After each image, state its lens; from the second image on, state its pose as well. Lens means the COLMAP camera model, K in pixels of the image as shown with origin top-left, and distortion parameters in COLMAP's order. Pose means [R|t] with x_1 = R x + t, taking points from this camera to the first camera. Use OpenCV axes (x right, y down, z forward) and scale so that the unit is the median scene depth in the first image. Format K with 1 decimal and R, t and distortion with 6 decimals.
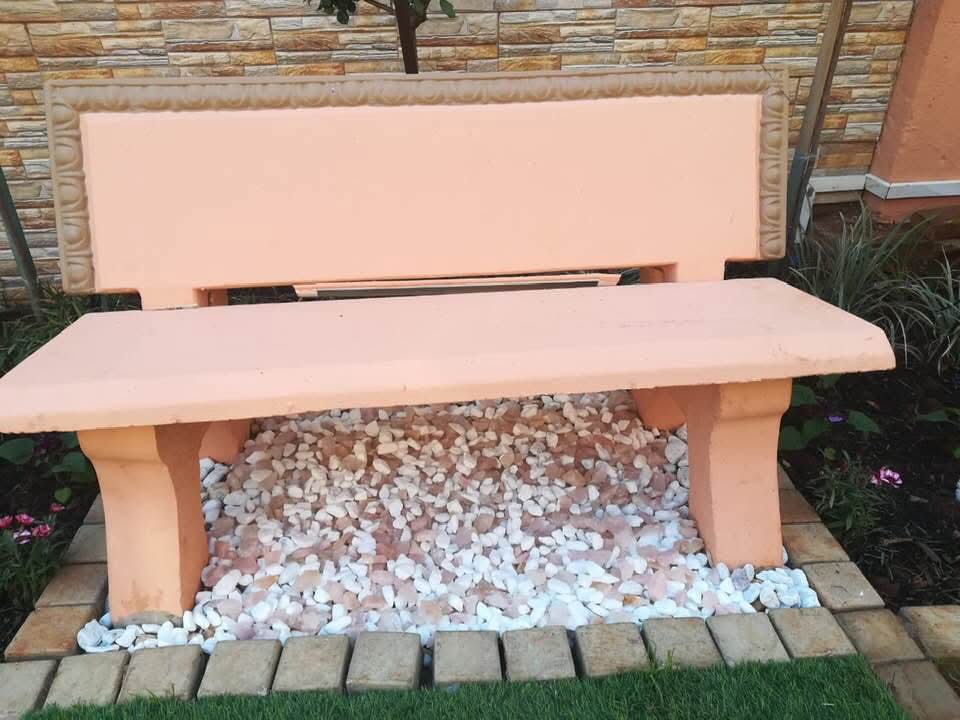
lens RADIAL K [[746.4, 0, 480.0], [0, 746.4, 360.0], [0, 0, 1]] dist [0.058028, -0.073188]
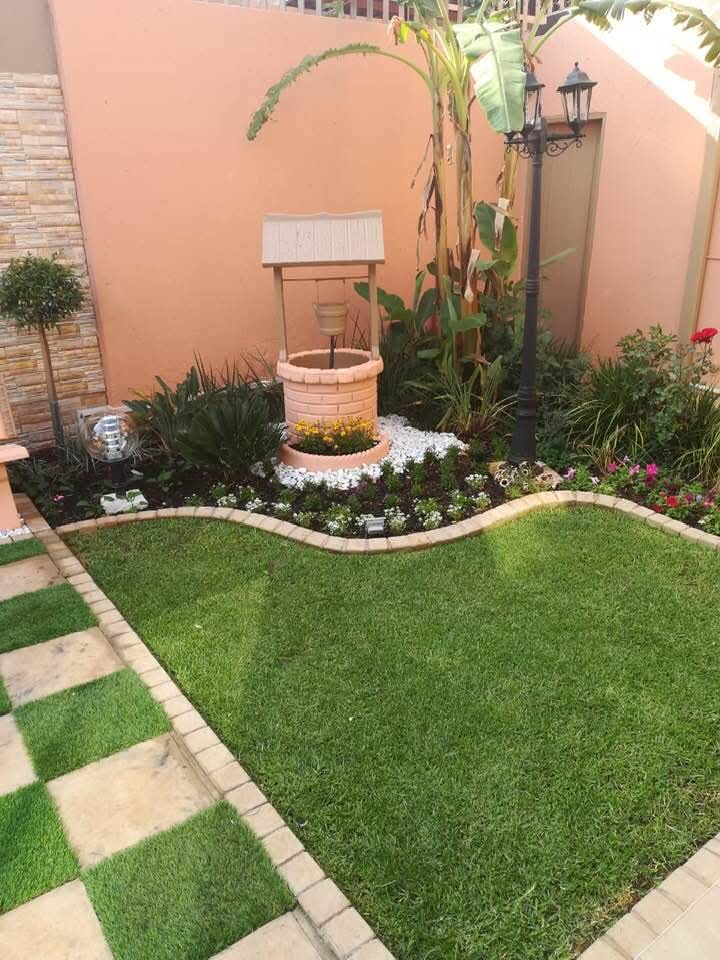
lens RADIAL K [[746.4, 0, 360.0], [0, 746.4, 480.0], [0, 0, 1]] dist [0.058028, -0.073188]
pose [[0.884560, -0.181270, 0.429761, 0.276680], [0.253207, 0.960425, -0.116065, 0.666332], [-0.391714, 0.211484, 0.895452, -1.998955]]
